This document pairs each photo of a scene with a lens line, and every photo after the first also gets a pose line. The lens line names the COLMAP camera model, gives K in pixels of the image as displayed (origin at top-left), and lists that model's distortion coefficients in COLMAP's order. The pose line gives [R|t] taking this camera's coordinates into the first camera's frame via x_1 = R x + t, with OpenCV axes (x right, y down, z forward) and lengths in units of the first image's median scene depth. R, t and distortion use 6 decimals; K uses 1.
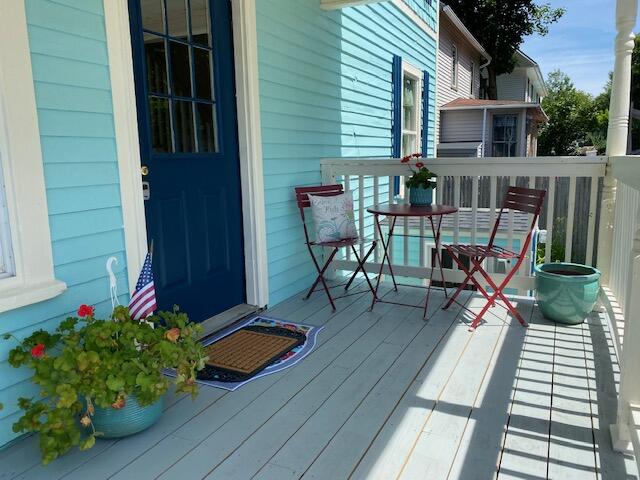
lens RADIAL K [[485.1, 0, 320.0], [0, 485.1, 240.0], [0, 0, 1]] dist [0.004935, -0.001279]
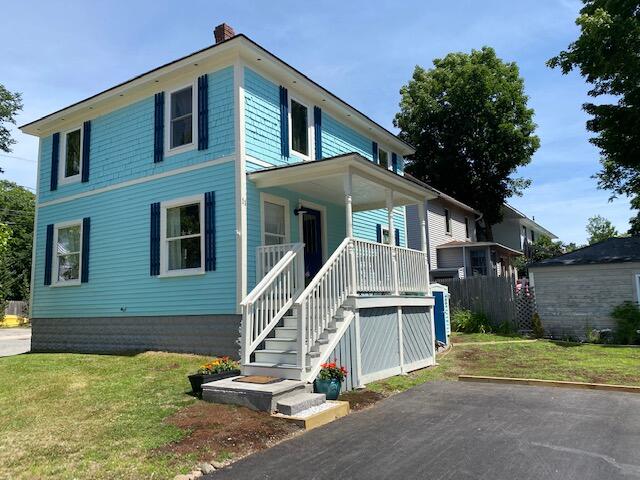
lens RADIAL K [[485.1, 0, 320.0], [0, 485.1, 240.0], [0, 0, 1]] dist [0.004935, -0.001279]
pose [[0.993495, -0.029822, -0.109901, 0.033786], [-0.004140, 0.955002, -0.296571, 0.122189], [0.113800, 0.295096, 0.948666, -0.379025]]
